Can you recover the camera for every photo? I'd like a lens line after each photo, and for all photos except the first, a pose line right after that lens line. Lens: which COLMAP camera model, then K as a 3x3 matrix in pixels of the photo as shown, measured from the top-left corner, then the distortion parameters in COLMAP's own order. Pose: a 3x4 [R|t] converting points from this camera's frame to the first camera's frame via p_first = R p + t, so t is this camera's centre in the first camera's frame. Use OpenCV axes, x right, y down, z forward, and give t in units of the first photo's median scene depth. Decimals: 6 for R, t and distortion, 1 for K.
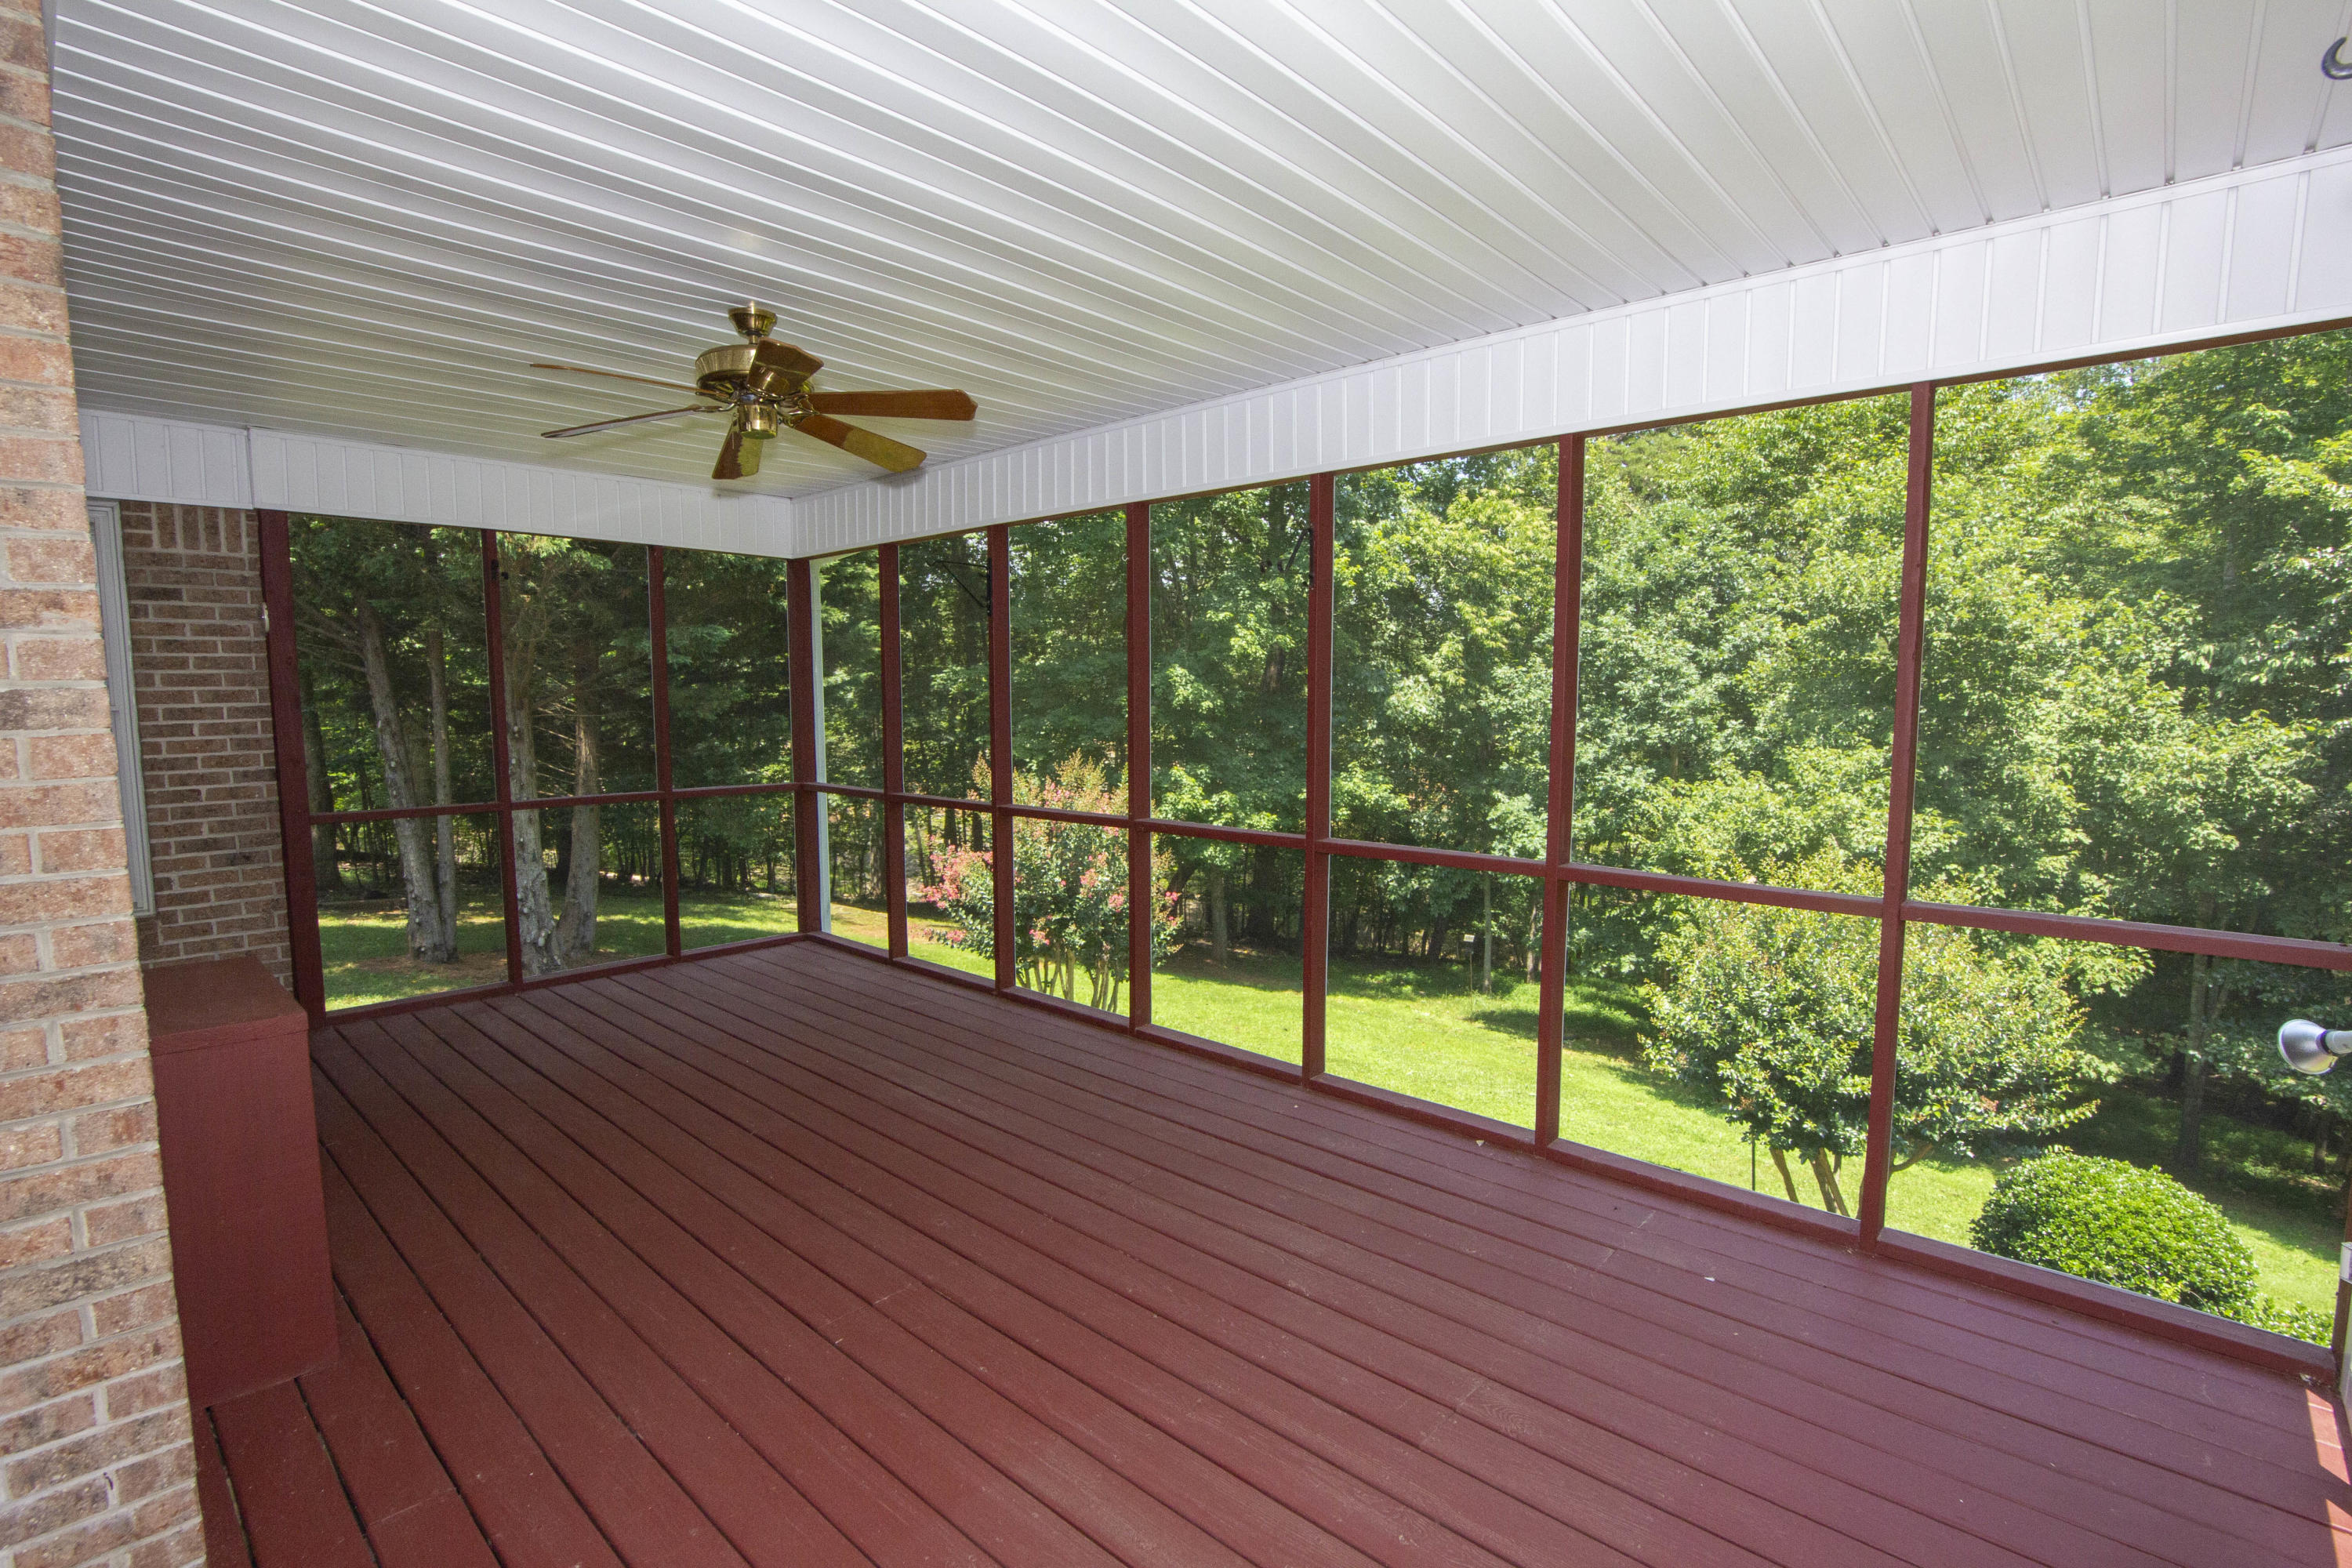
lens RADIAL K [[1099.1, 0, 1177.0], [0, 1099.1, 801.7], [0, 0, 1]] dist [-0.038876, 0.007698]
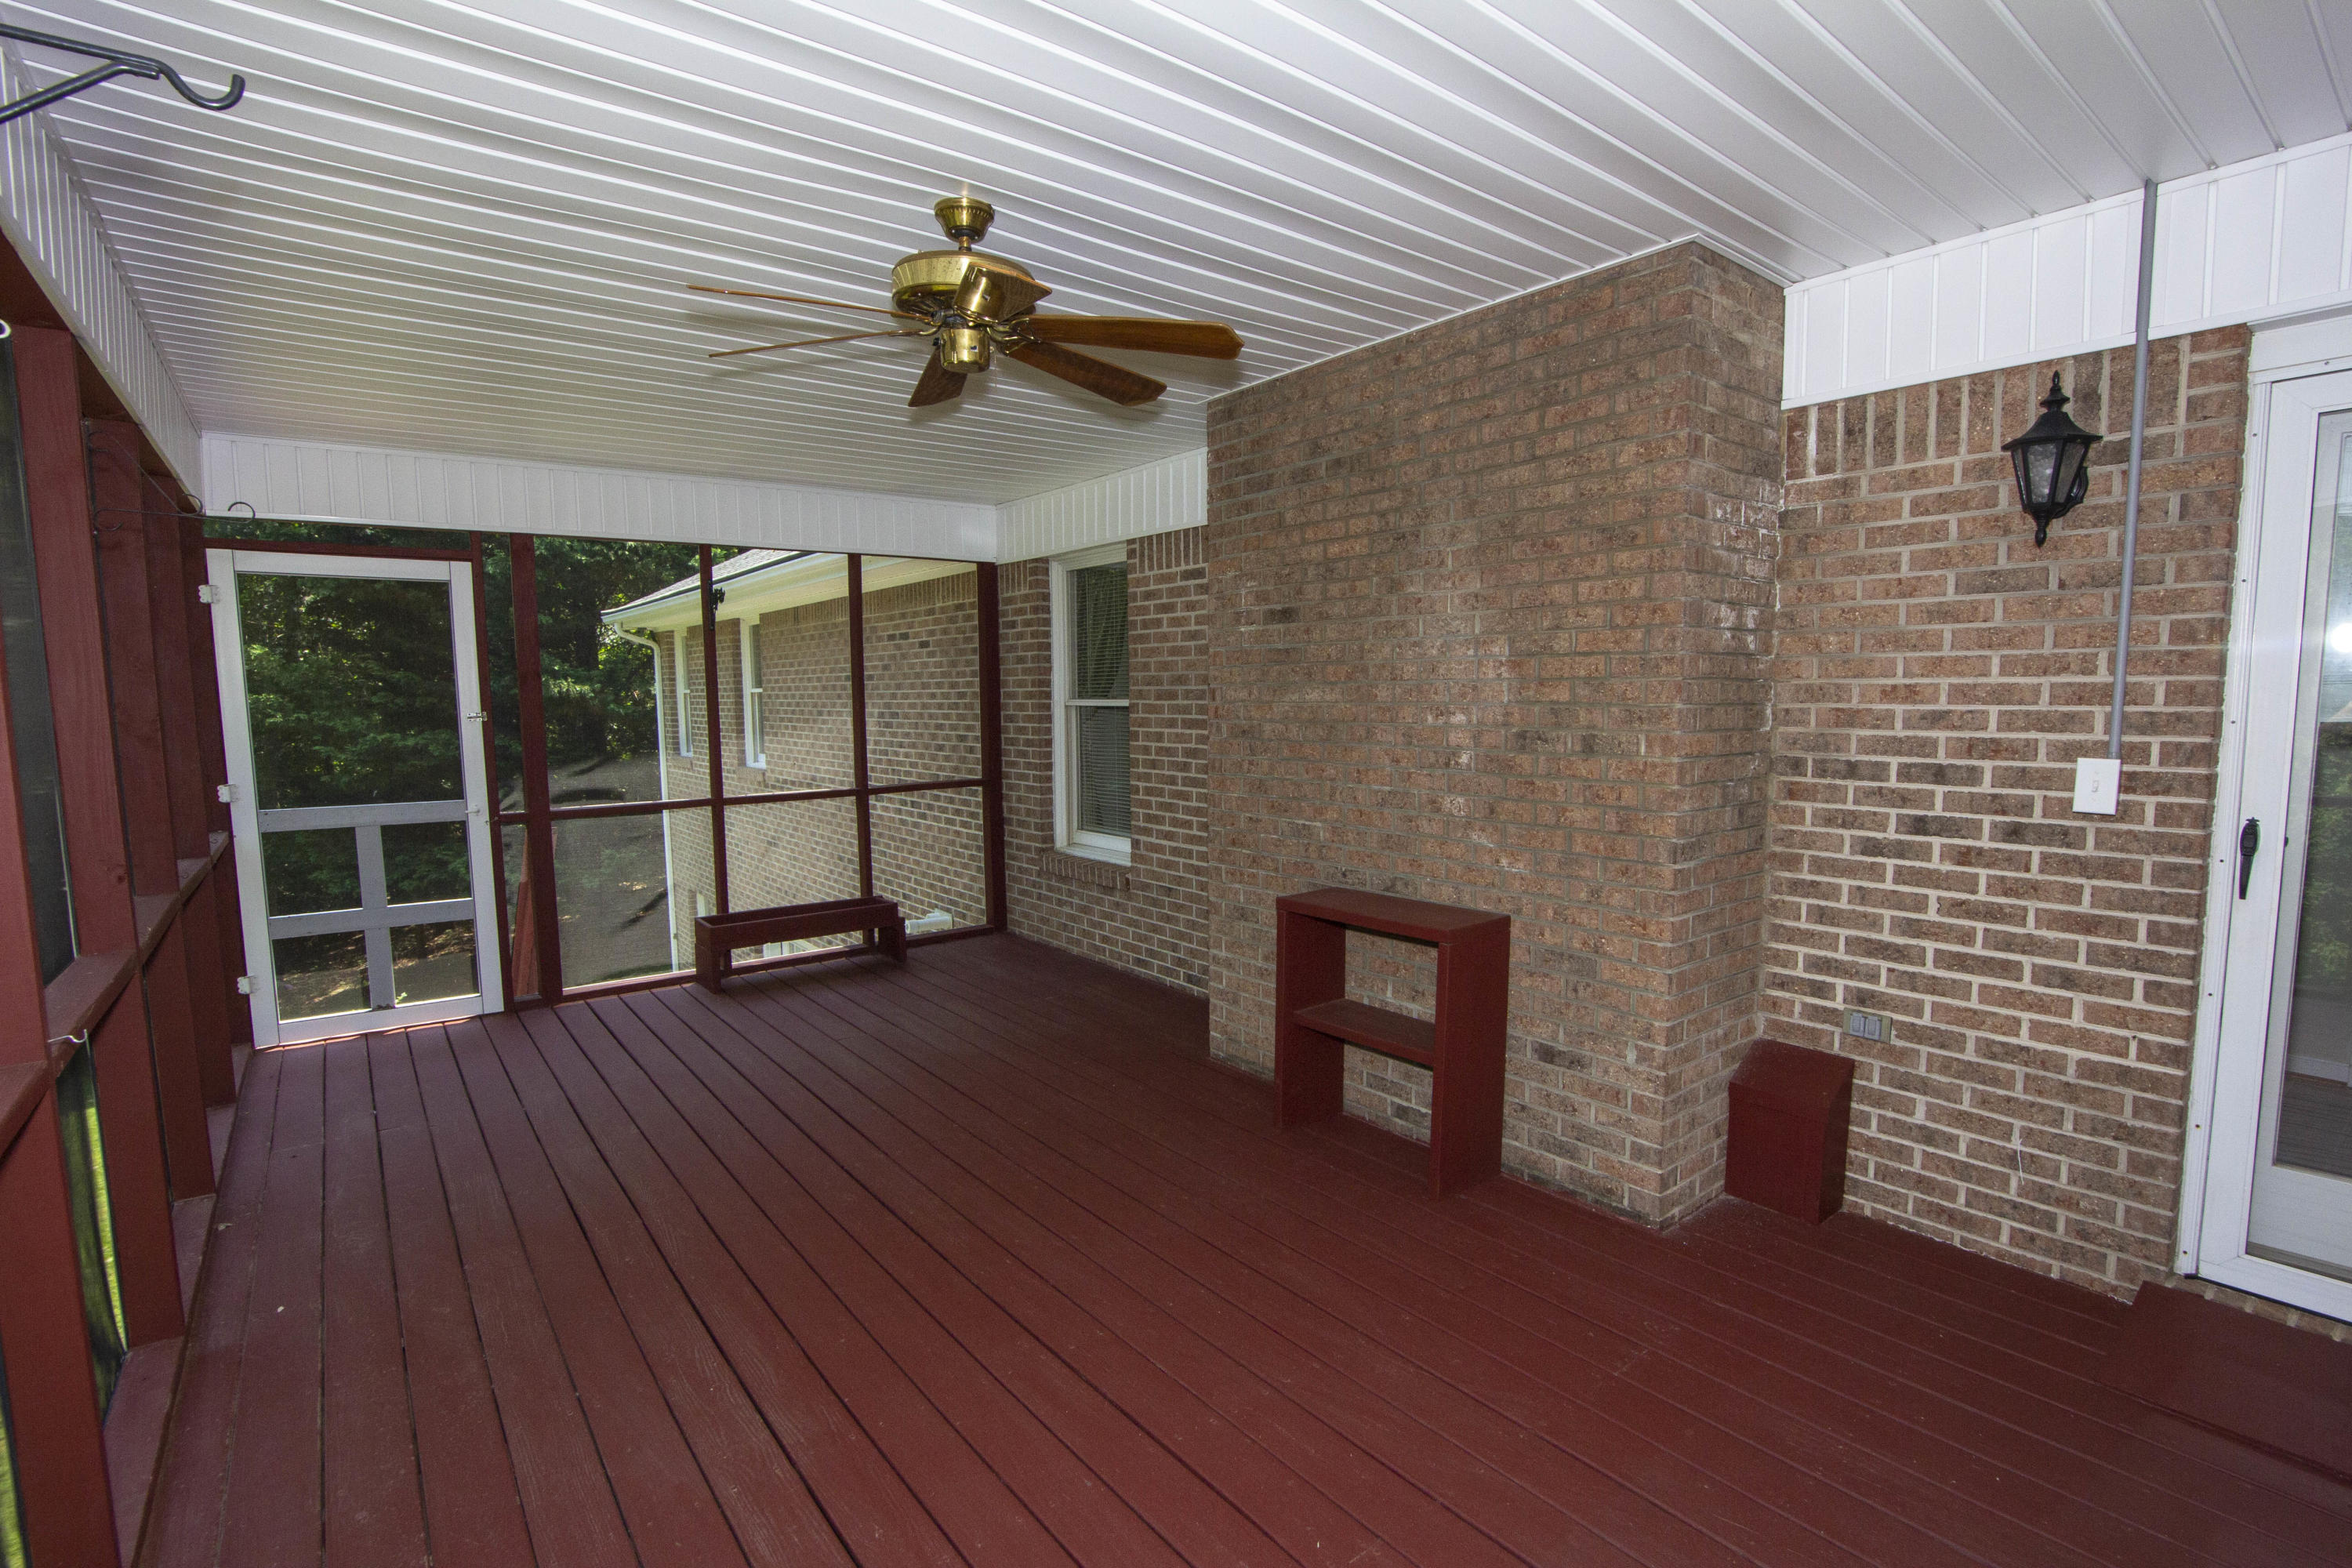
lens RADIAL K [[1099.1, 0, 1177.0], [0, 1099.1, 801.7], [0, 0, 1]] dist [-0.038876, 0.007698]
pose [[-0.986011, -0.008398, 0.166467, -0.480669], [0.025045, 0.979927, 0.197776, -0.129686], [-0.164786, 0.199179, -0.966009, 1.296501]]
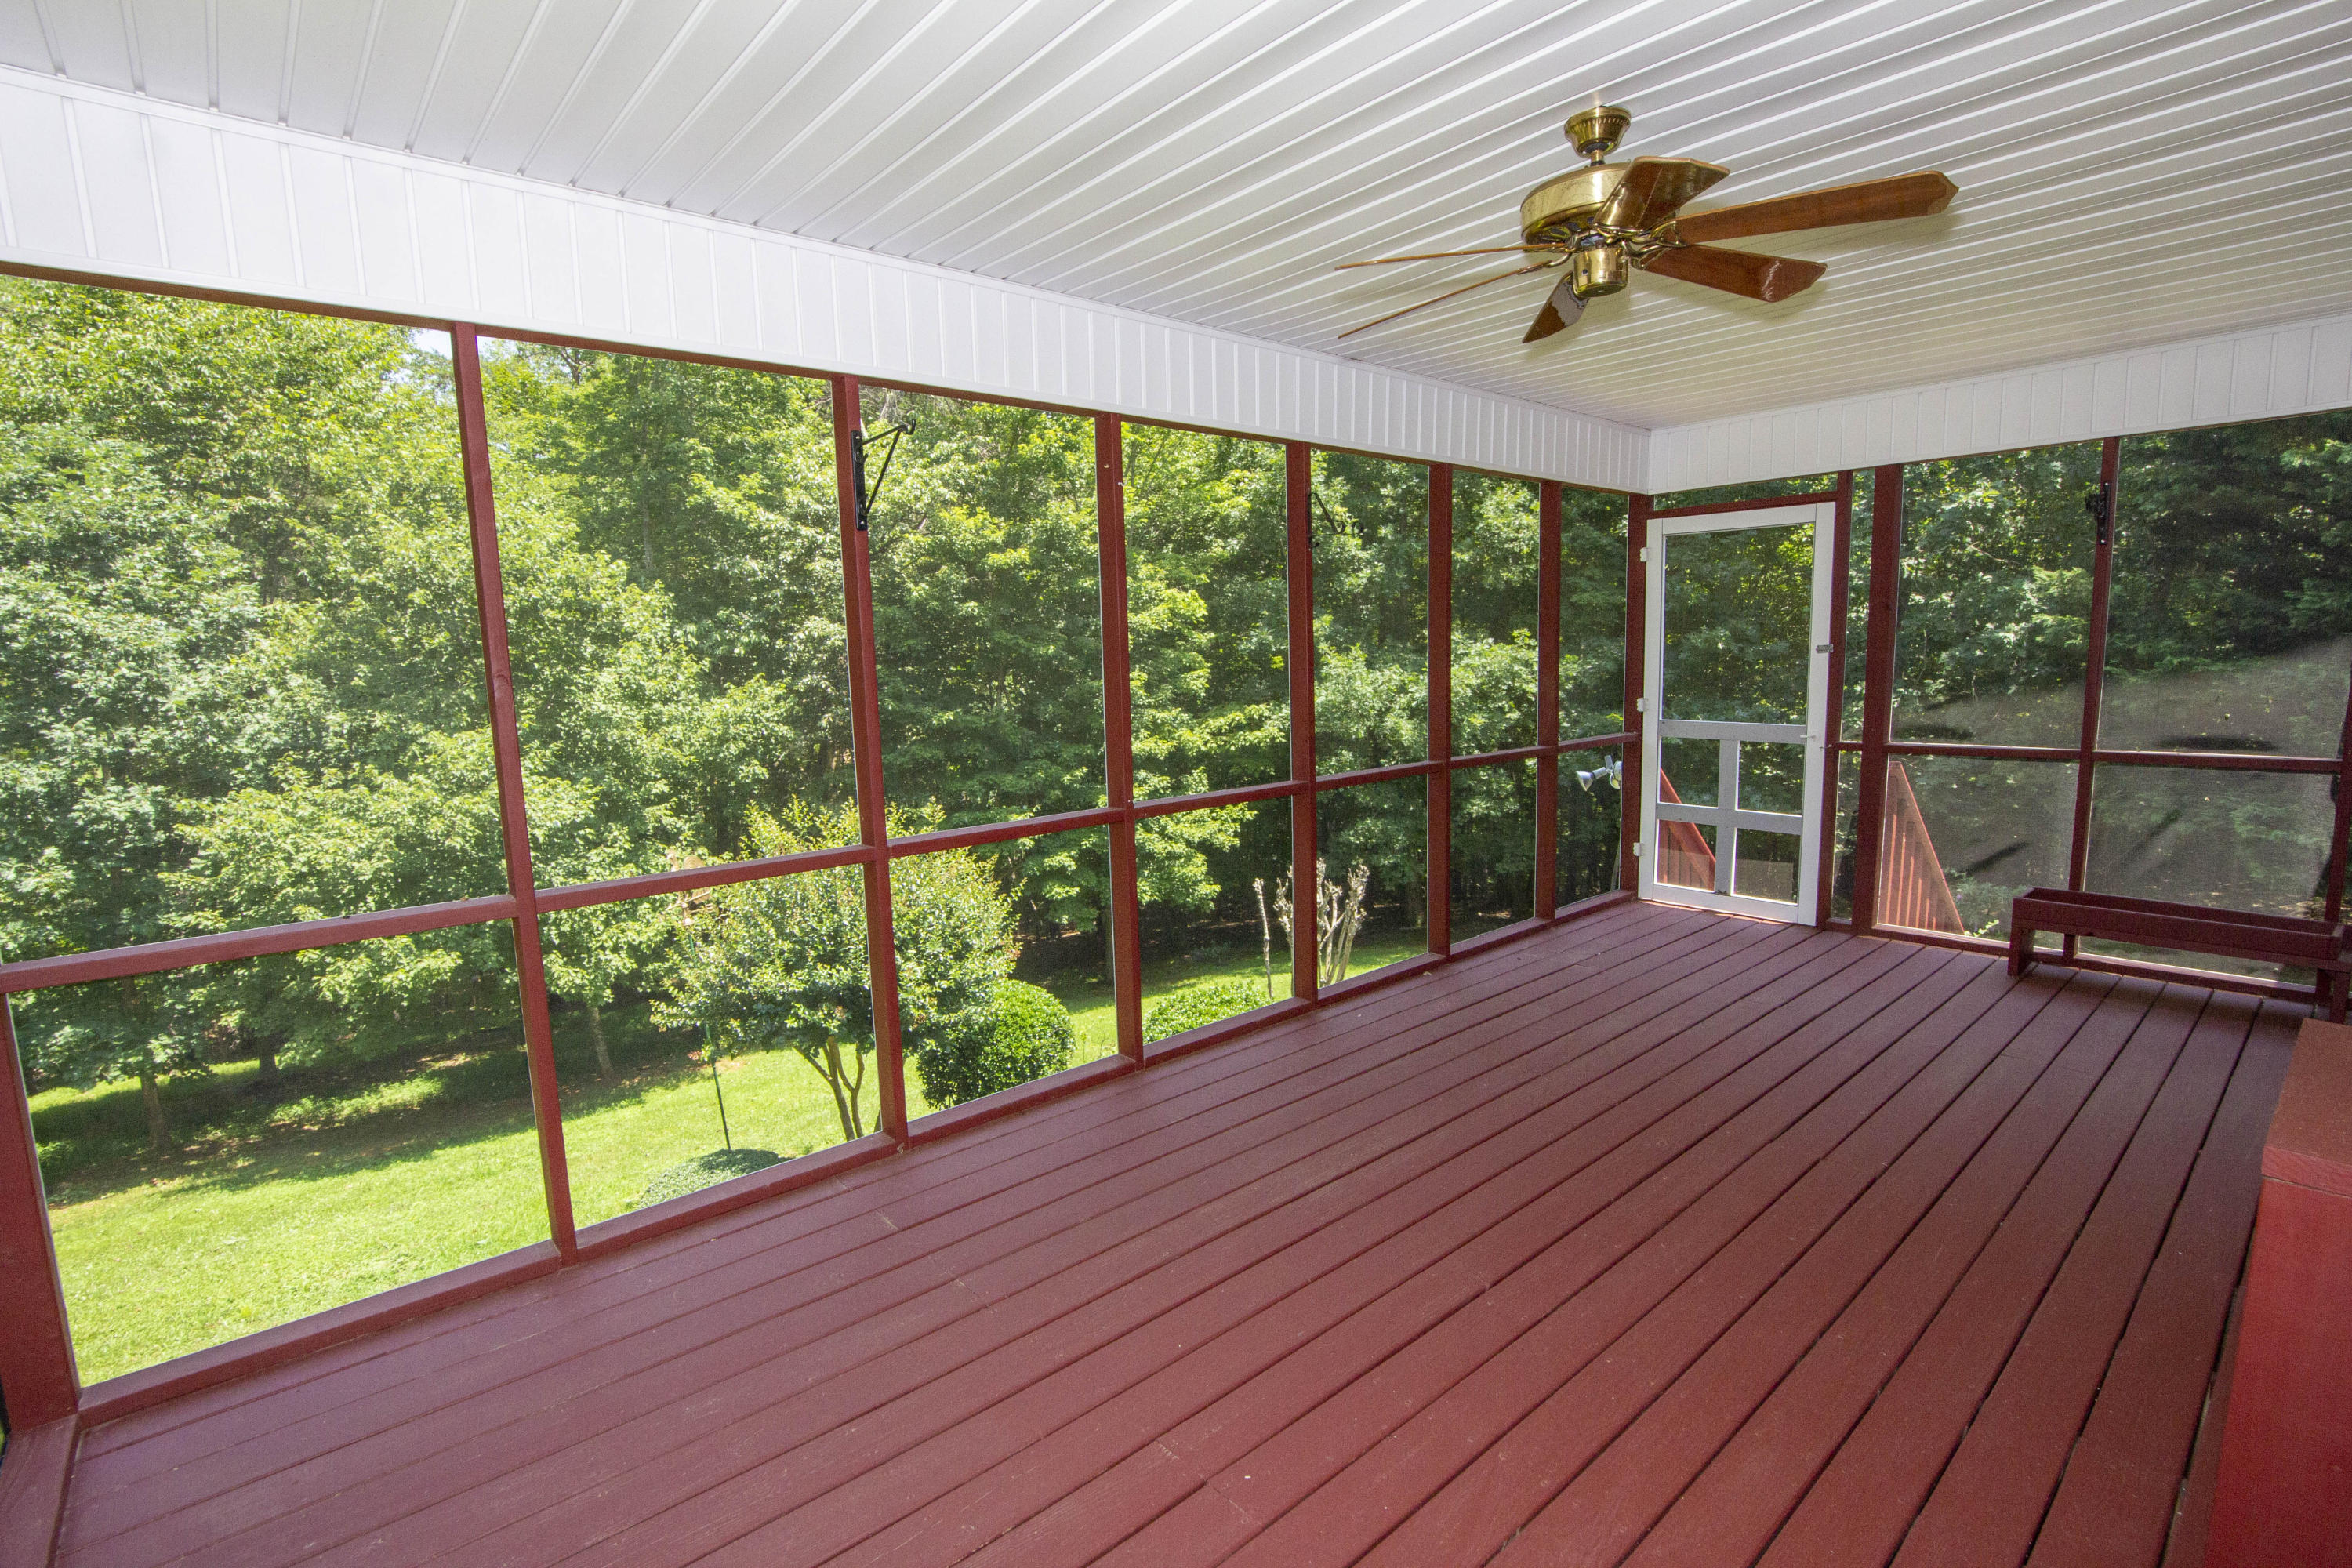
lens RADIAL K [[1099.1, 0, 1177.0], [0, 1099.1, 801.7], [0, 0, 1]] dist [-0.038876, 0.007698]
pose [[0.119759, -0.142072, 0.982585, -0.860140], [0.129380, 0.983501, 0.126435, -0.089898], [-0.984337, 0.111985, 0.136165, 0.877478]]
